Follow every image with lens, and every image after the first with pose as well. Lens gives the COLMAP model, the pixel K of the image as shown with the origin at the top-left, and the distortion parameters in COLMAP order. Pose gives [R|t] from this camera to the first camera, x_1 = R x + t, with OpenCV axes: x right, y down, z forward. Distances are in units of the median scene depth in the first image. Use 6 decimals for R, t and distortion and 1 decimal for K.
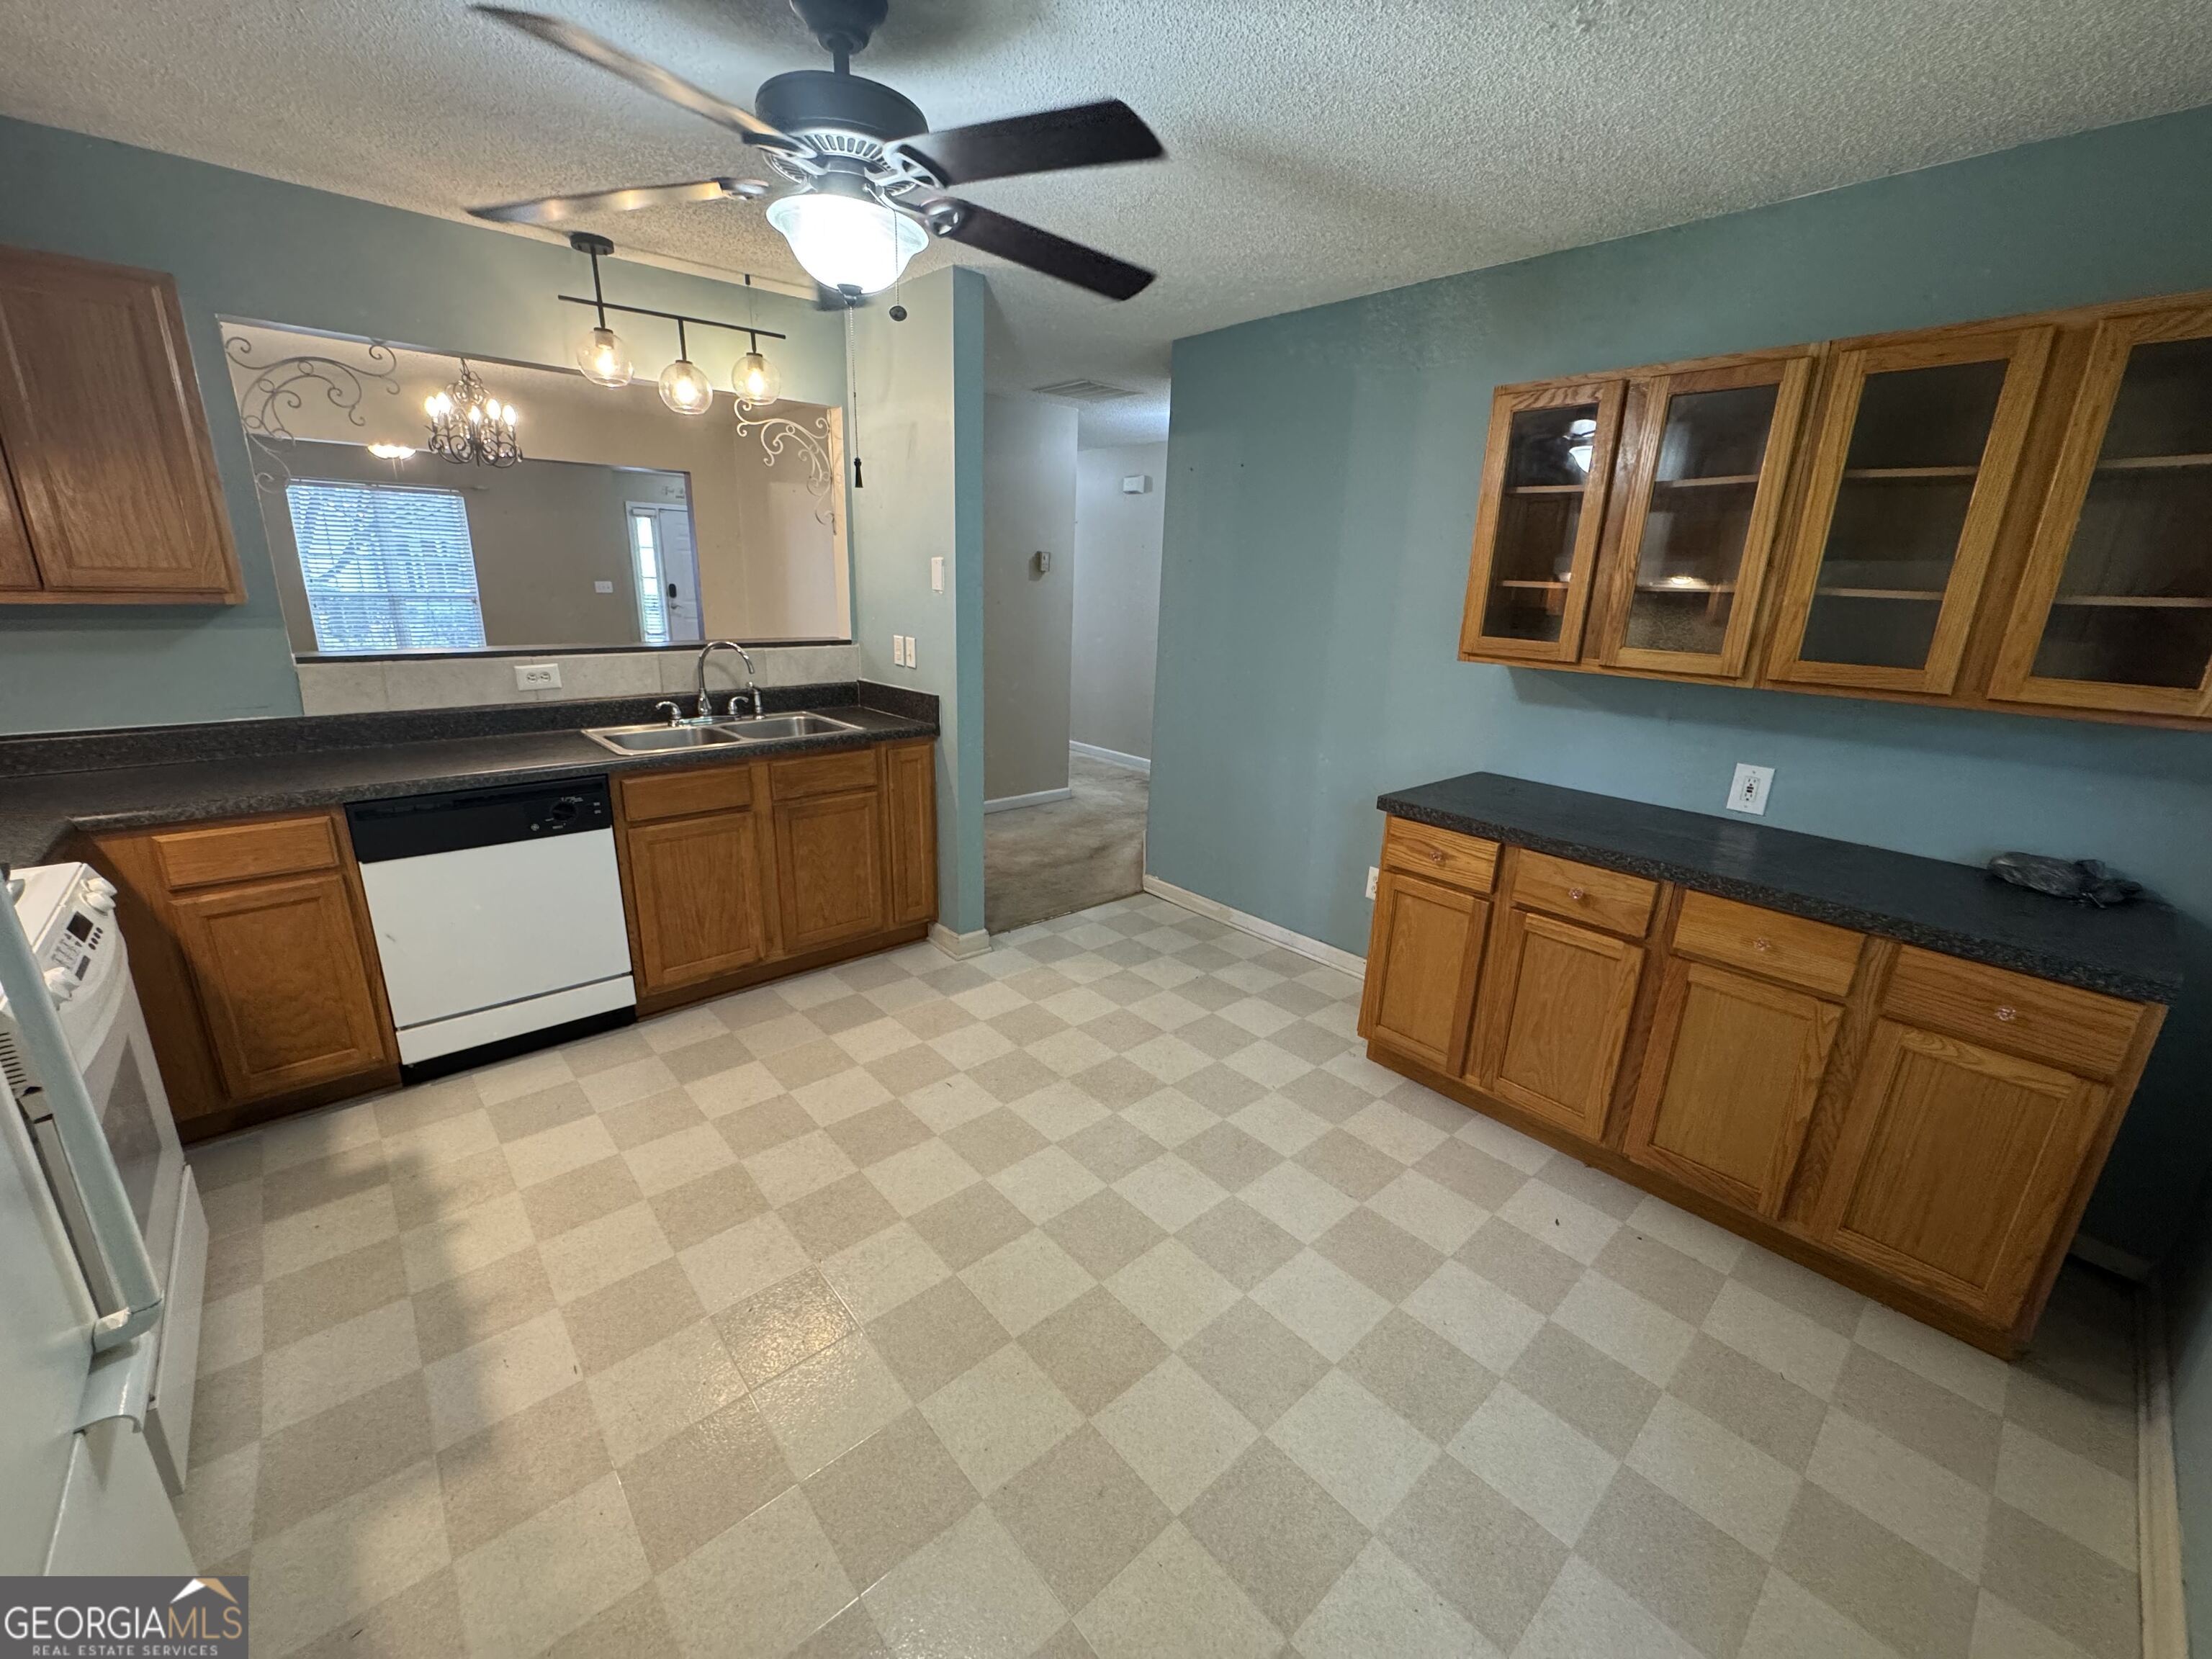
lens RADIAL K [[883.3, 0, 1106.0], [0, 883.3, 829.5], [0, 0, 1]] dist [-0.003202, 0.000158]
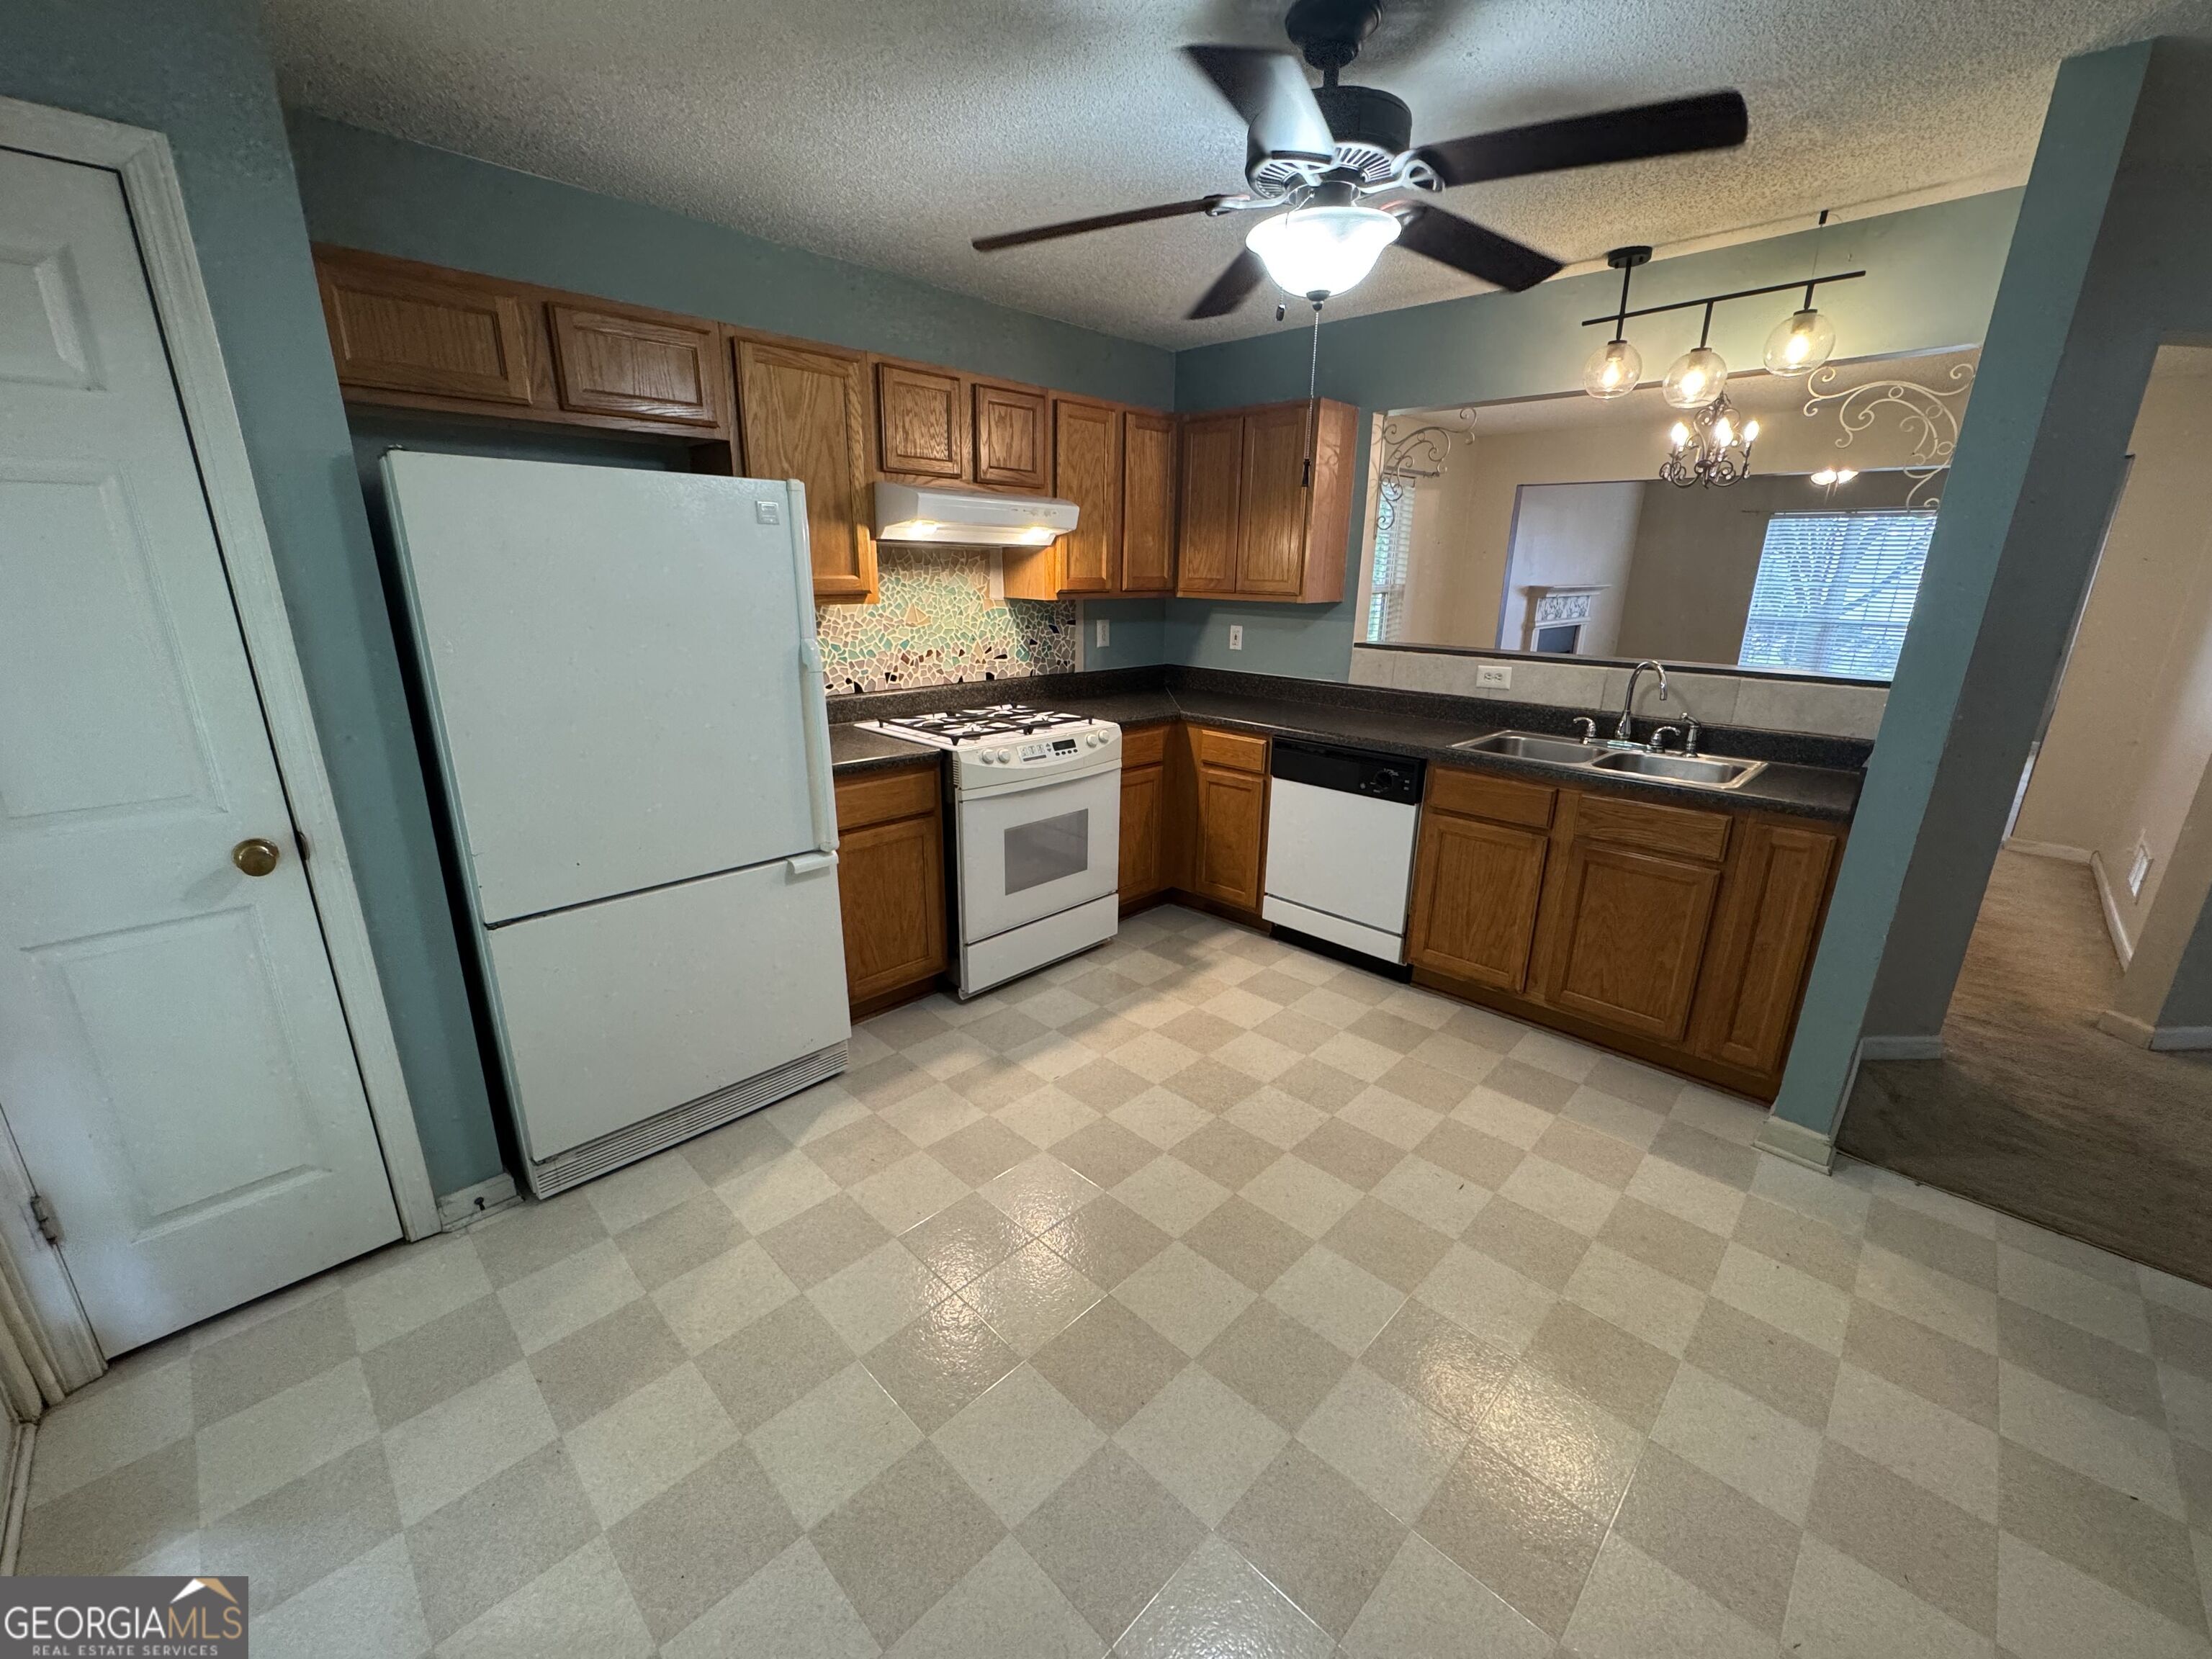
lens RADIAL K [[883.3, 0, 1106.0], [0, 883.3, 829.5], [0, 0, 1]] dist [-0.003202, 0.000158]
pose [[0.069141, 0.256617, -0.964037, 0.539258], [-0.290573, 0.929630, 0.226618, -0.121683], [0.954351, 0.264455, 0.138841, 0.496273]]
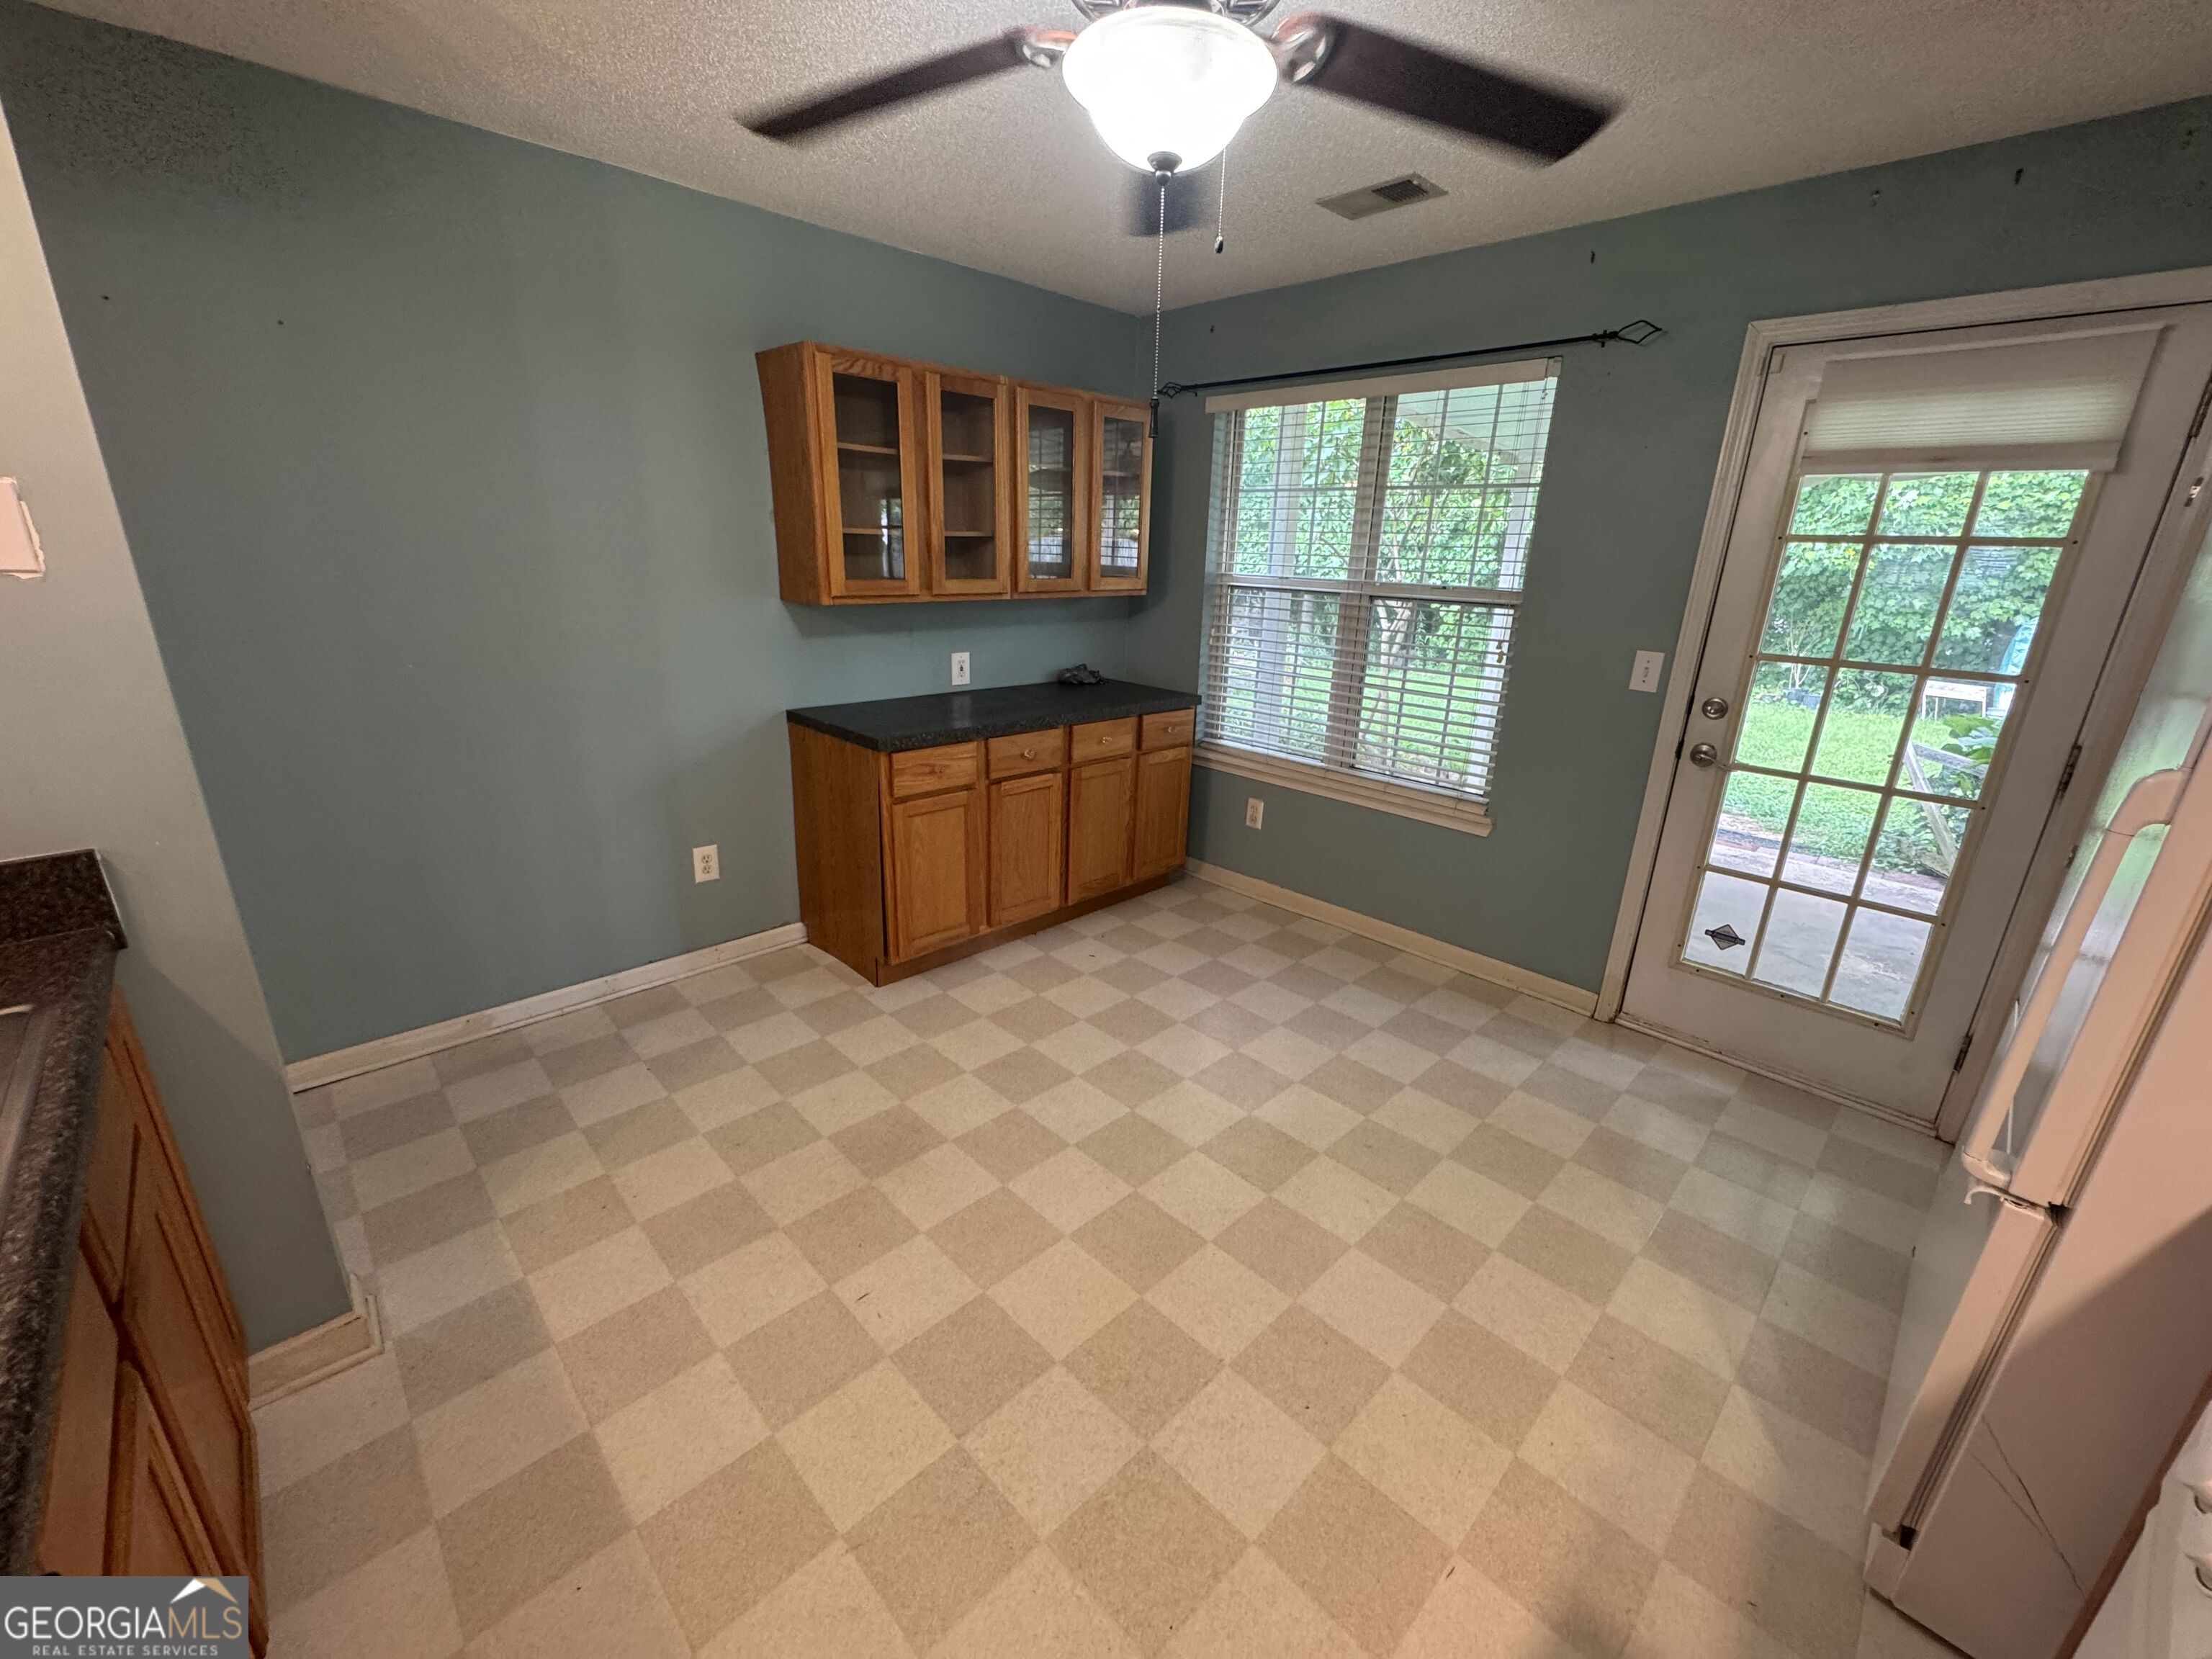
lens RADIAL K [[883.3, 0, 1106.0], [0, 883.3, 829.5], [0, 0, 1]] dist [-0.003202, 0.000158]
pose [[-0.047599, -0.341624, 0.938631, -0.736465], [0.248094, 0.906206, 0.342403, -0.237365], [-0.967566, 0.249166, 0.041621, 0.731788]]
